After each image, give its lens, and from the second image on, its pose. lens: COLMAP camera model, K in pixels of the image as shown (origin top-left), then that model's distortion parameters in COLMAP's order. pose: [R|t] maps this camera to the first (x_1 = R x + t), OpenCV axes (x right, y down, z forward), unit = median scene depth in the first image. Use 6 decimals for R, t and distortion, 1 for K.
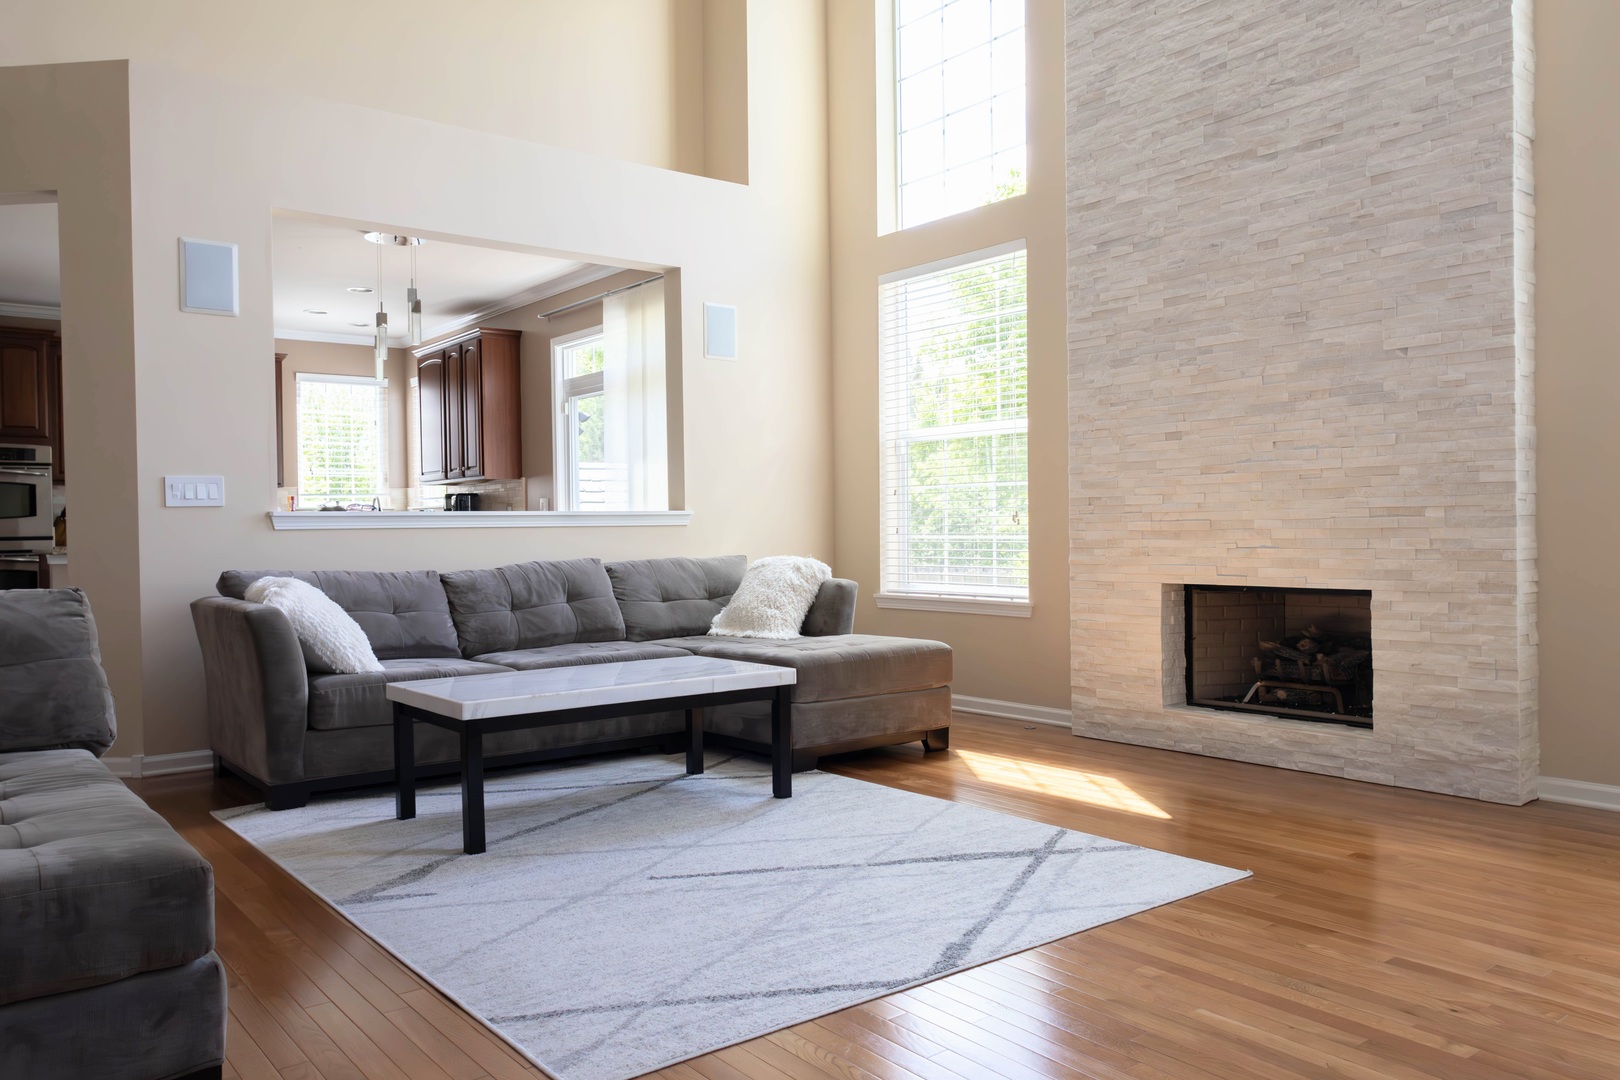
lens RADIAL K [[1200.8, 0, 813.0], [0, 1200.8, 539.4], [0, 0, 1]] dist [0.013147, 0.006567]
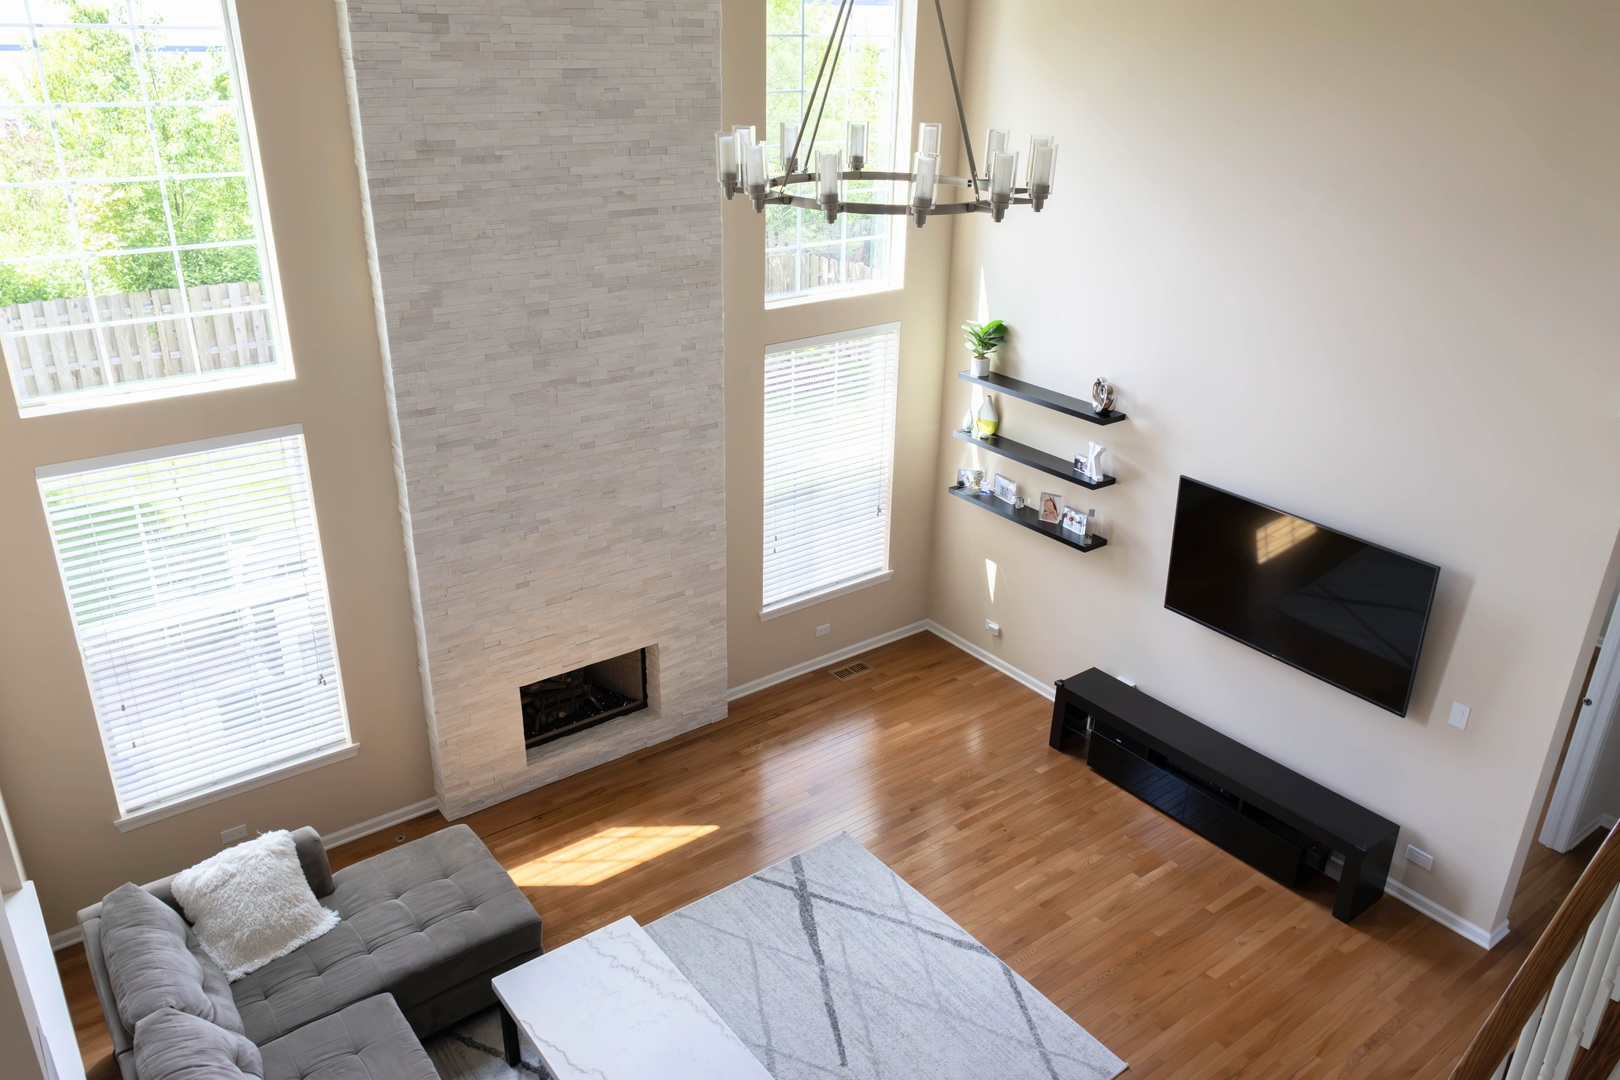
lens RADIAL K [[1200.8, 0, 814.4], [0, 1200.8, 543.2], [0, 0, 1]] dist [0.013147, 0.006567]
pose [[0.013417, -0.393060, 0.919415, -0.967917], [-0.014781, 0.919319, 0.393235, -0.714564], [-0.999801, -0.018866, 0.006525, 0.756293]]
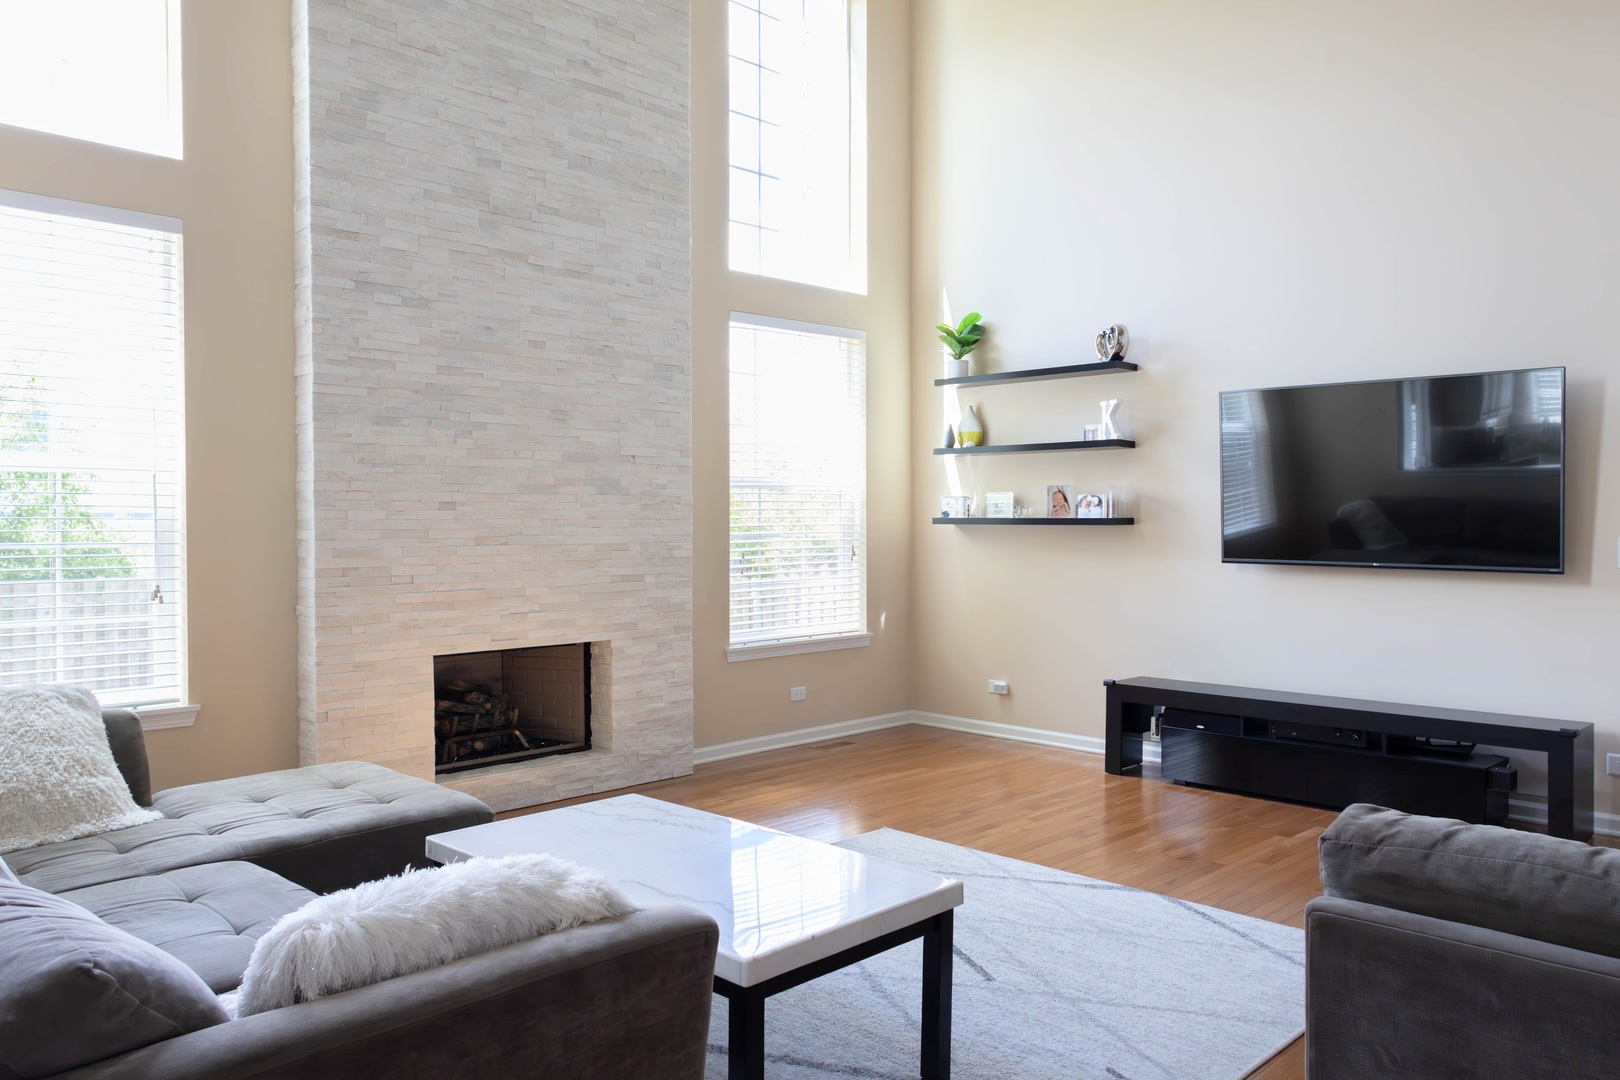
lens RADIAL K [[1200.8, 0, 812.8], [0, 1200.8, 541.3], [0, 0, 1]] dist [0.013147, 0.006567]
pose [[-0.128171, -0.007027, 0.991727, -0.807136], [0.009942, 0.999916, 0.008370, -0.069218], [-0.991702, 0.010933, -0.128090, 0.923609]]
